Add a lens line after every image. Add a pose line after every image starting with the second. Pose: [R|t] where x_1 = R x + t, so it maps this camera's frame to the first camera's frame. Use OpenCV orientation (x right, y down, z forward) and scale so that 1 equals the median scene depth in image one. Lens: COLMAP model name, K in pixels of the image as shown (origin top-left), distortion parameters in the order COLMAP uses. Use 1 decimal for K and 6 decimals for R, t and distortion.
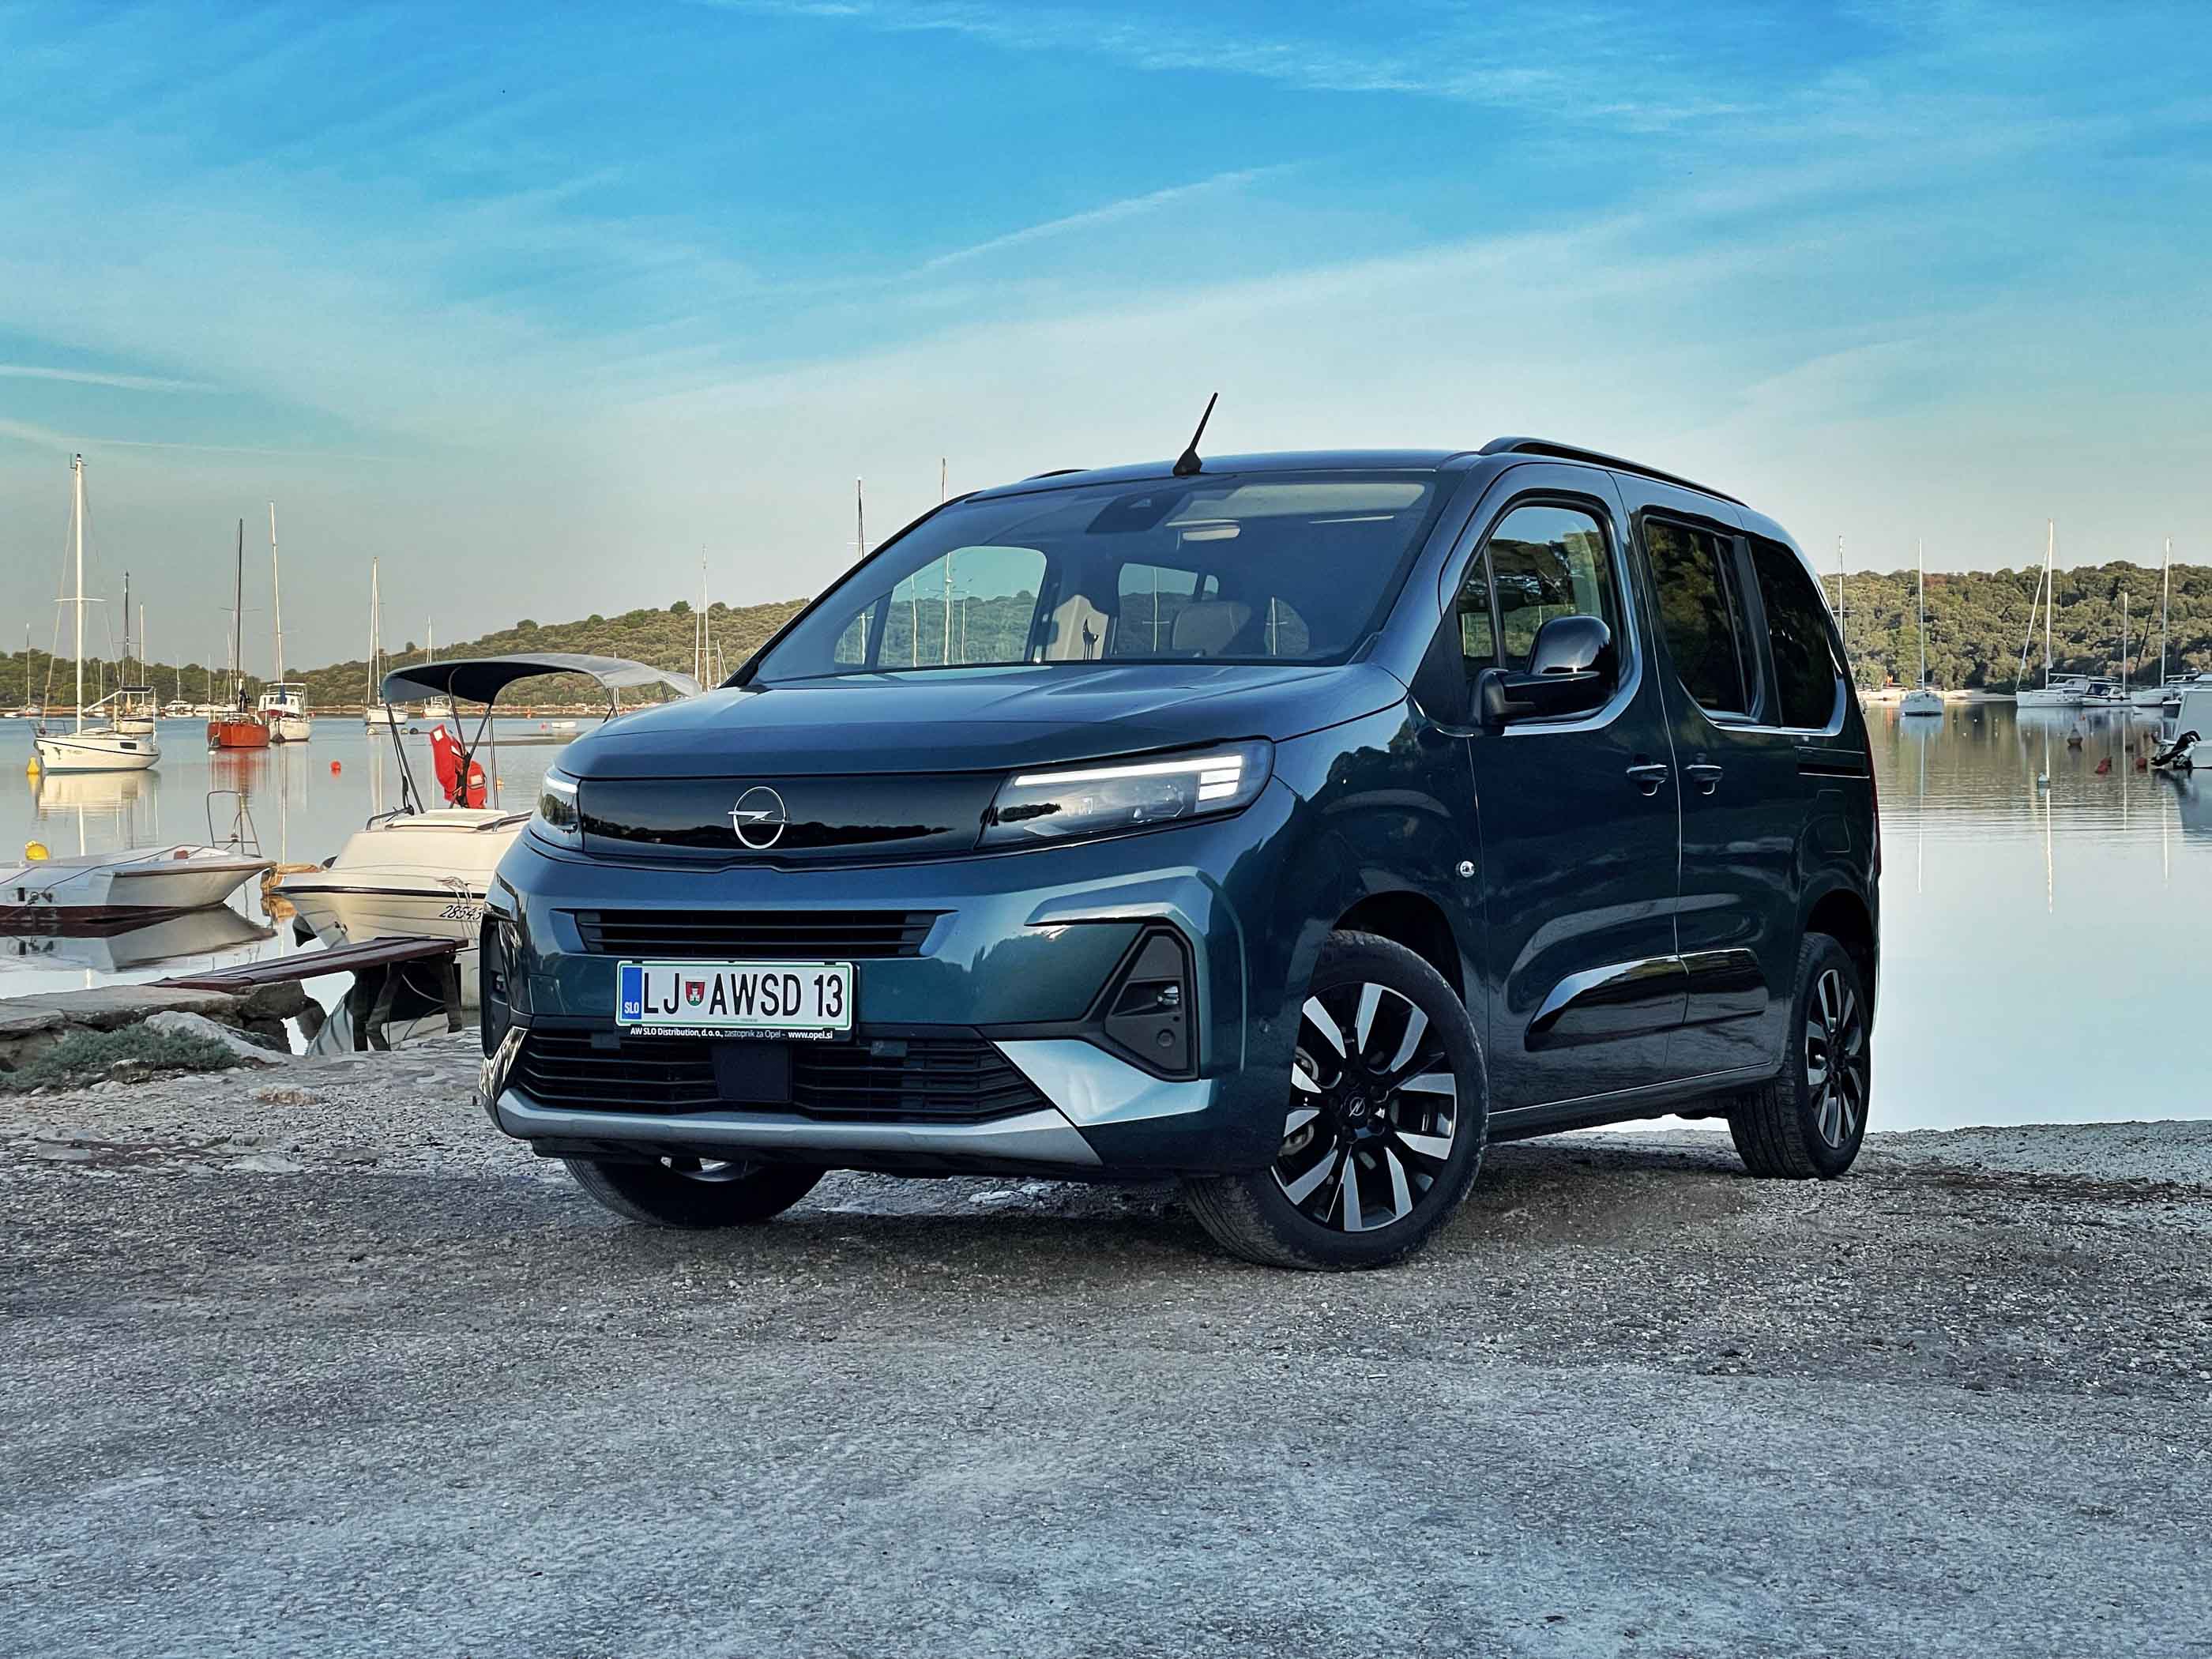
lens RADIAL K [[3359.7, 0, 1106.0], [0, 3359.7, 829.5], [0, 0, 1]] dist [0.115576, 0.015044]
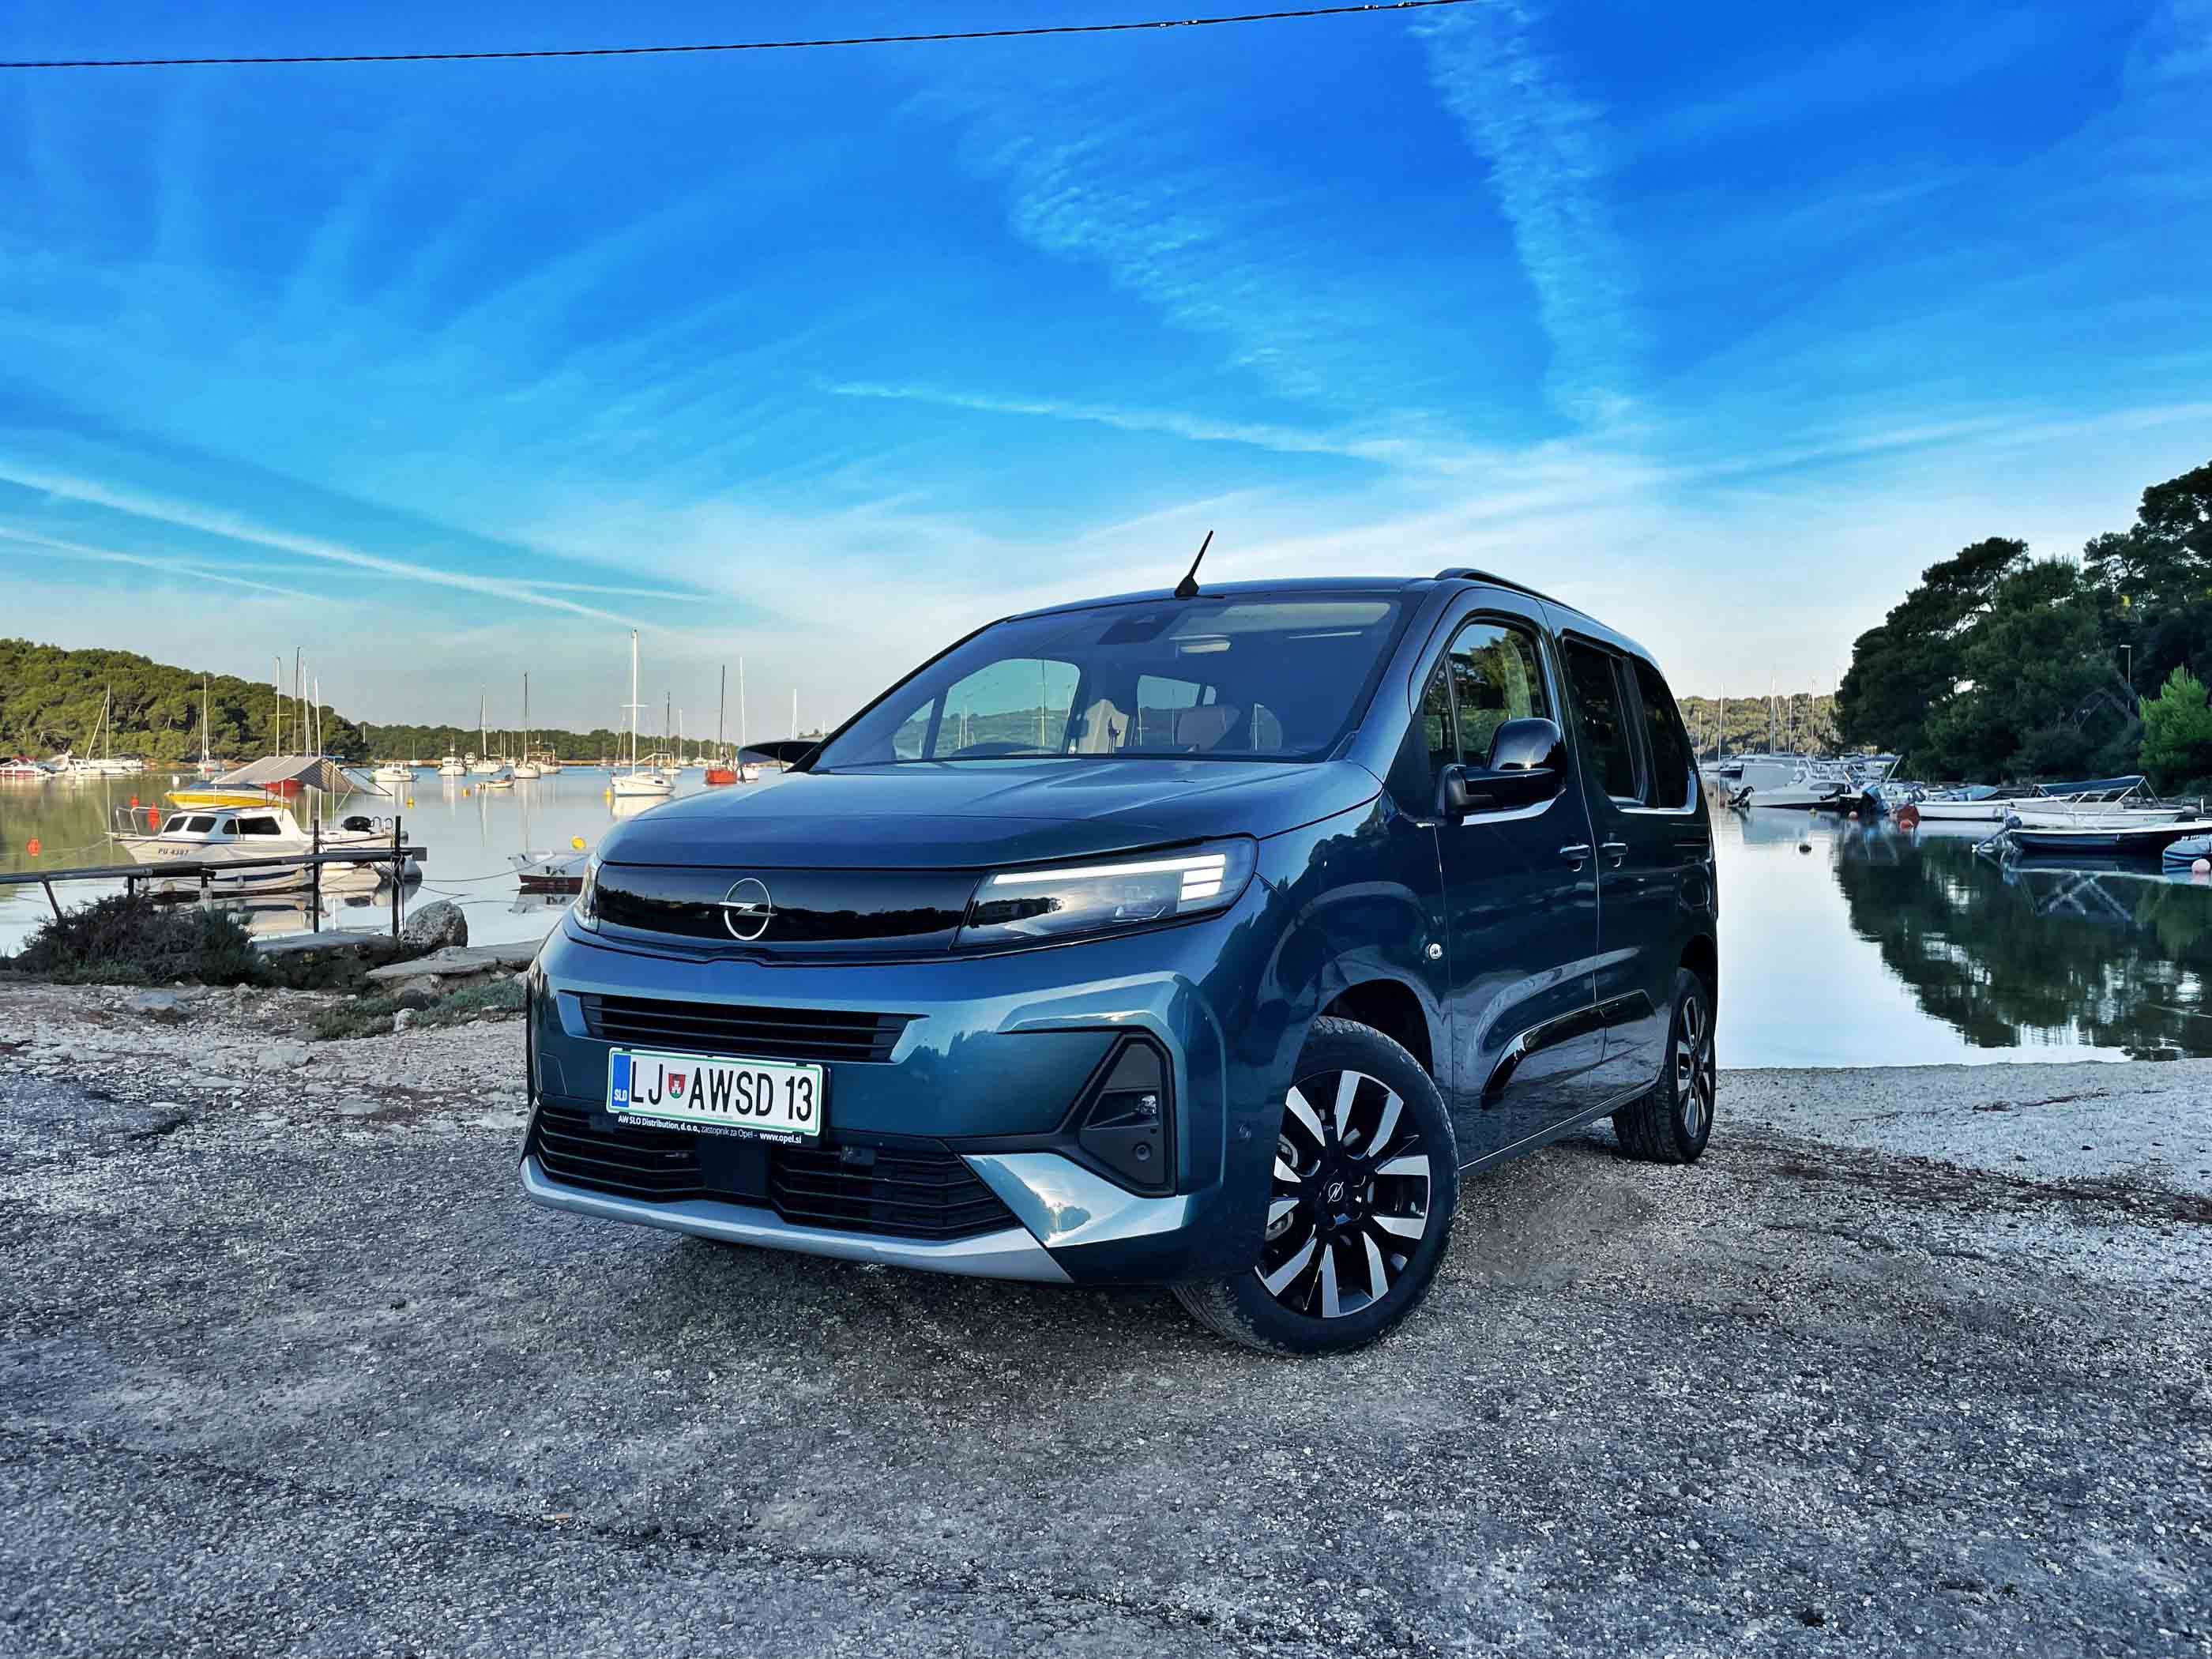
lens RADIAL K [[1687.9, 0, 1111.3], [0, 1687.9, 817.7], [0, 0, 1]] dist [0.107481, -0.154628]
pose [[0.999339, 0.010834, -0.034711, 0.022895], [-0.011009, 0.999928, -0.004860, -0.028724], [0.034656, 0.005239, 0.999386, 0.476313]]
